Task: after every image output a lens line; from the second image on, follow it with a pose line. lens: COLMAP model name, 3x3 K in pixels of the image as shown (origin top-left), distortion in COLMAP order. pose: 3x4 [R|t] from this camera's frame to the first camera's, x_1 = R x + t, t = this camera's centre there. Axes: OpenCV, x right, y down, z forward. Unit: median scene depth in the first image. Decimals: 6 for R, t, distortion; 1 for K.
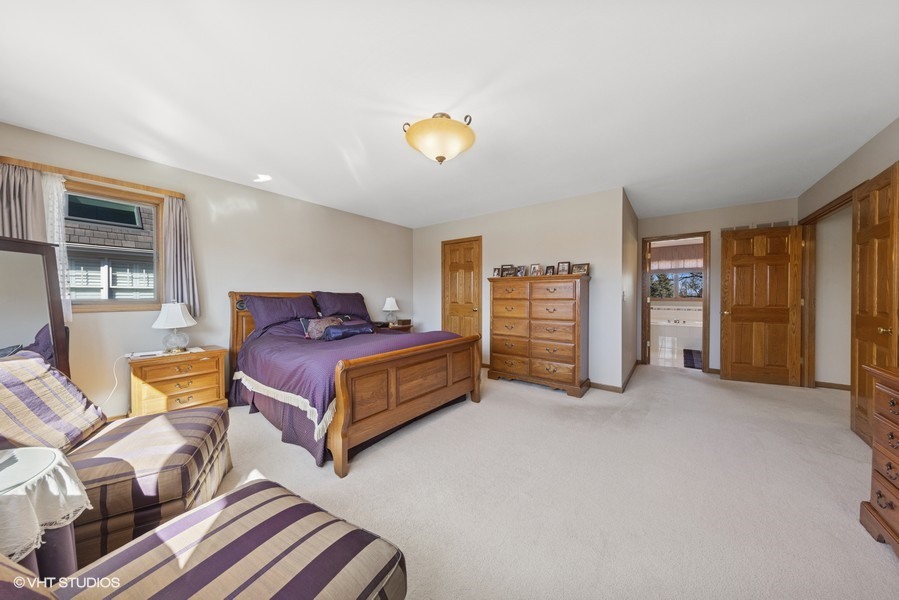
lens RADIAL K [[286.2, 0, 450.6], [0, 286.2, 299.5], [0, 0, 1]] dist [0.002678, 0.000061]
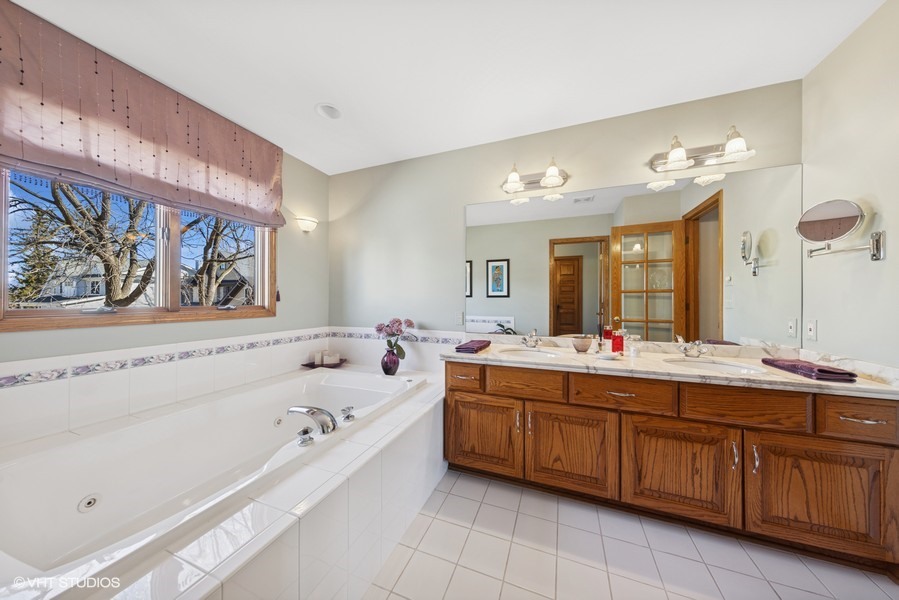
lens RADIAL K [[286.2, 0, 449.4], [0, 286.2, 299.9], [0, 0, 1]] dist [0.002678, 0.000061]
pose [[-0.279393, 0.003605, 0.960170, 0.497523], [0.011172, 0.999937, -0.000504, -0.010814], [-0.960112, 0.010586, -0.279416, 0.857603]]
